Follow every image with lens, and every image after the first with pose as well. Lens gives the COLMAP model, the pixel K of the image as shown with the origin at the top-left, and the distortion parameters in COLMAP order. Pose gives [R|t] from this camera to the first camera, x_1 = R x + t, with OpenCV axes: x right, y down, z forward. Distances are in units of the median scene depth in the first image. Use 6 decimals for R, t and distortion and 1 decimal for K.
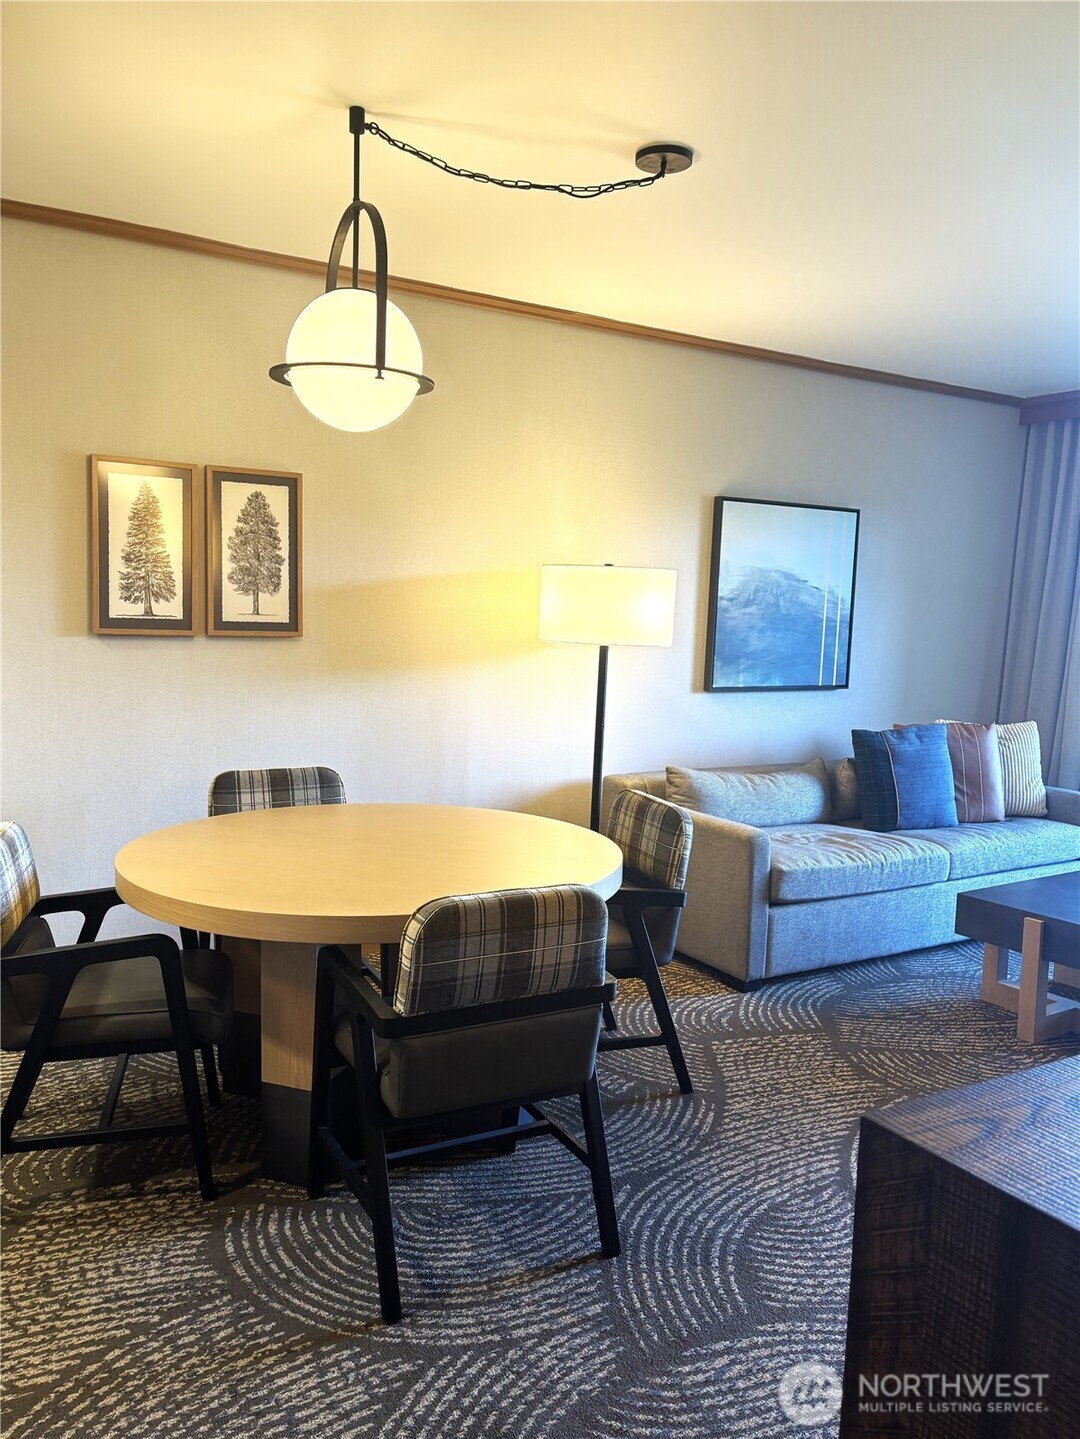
lens RADIAL K [[1103.6, 0, 489.9], [0, 1103.6, 742.5], [0, 0, 1]] dist [0.035657, -0.036468]
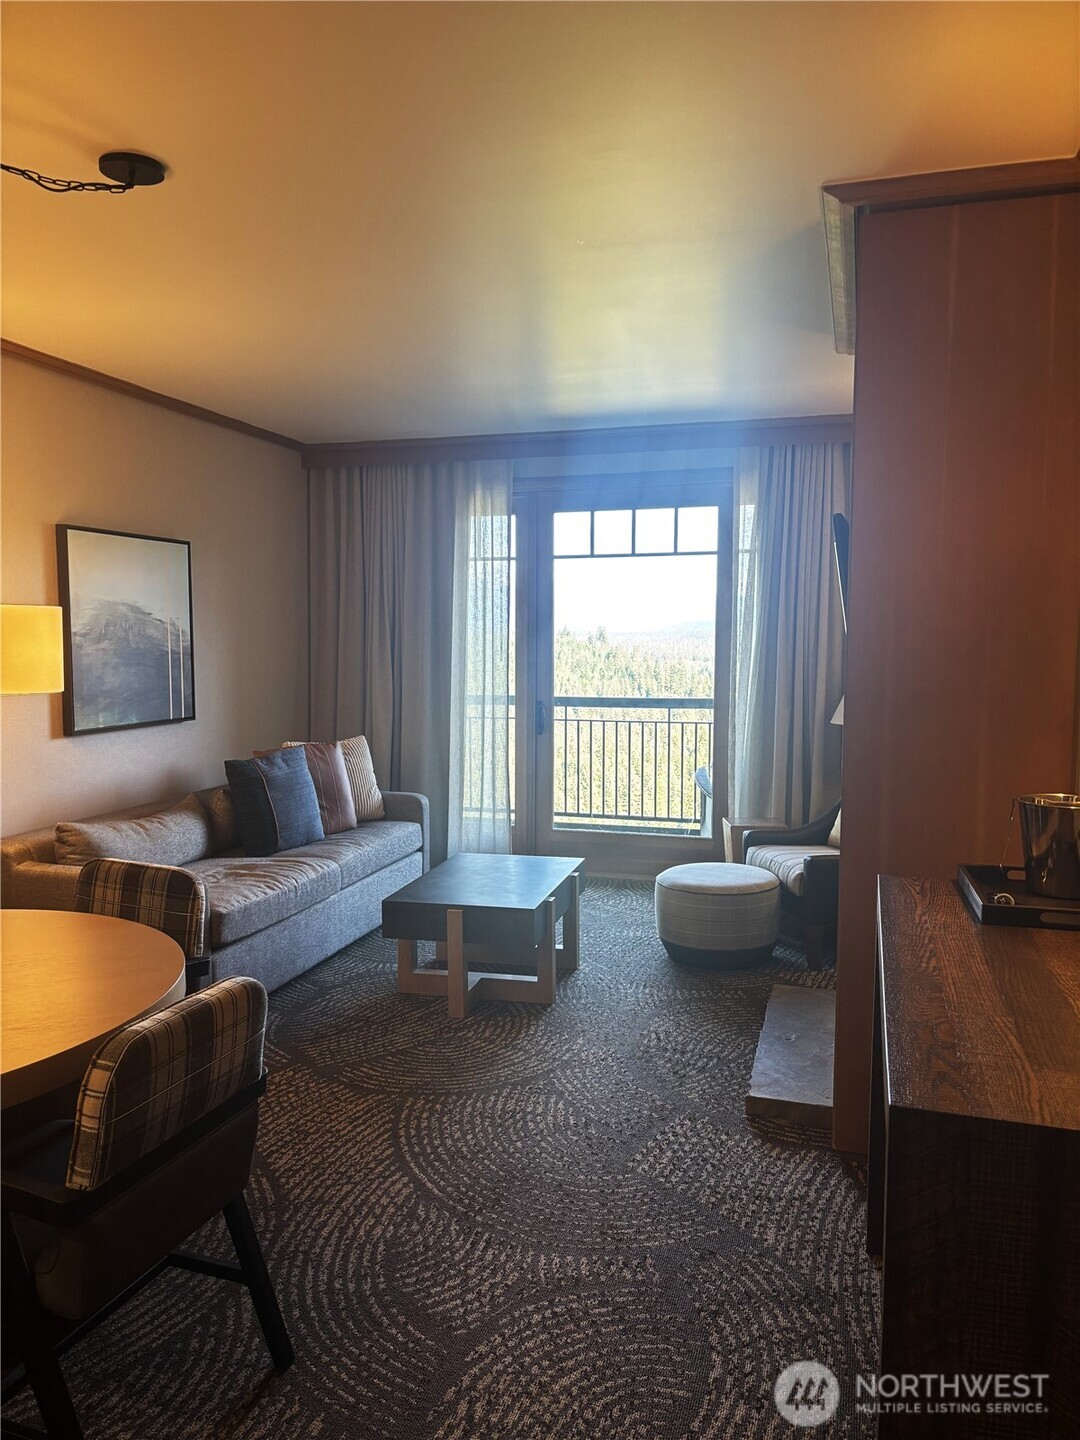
lens RADIAL K [[1104.4, 0, 504.3], [0, 1104.4, 745.2], [0, 0, 1]] dist [0.035657, -0.036468]
pose [[0.734401, -0.099809, 0.671337, -0.194249], [0.107571, 0.993743, 0.030065, -0.034595], [-0.670137, 0.050137, 0.740543, 0.099496]]
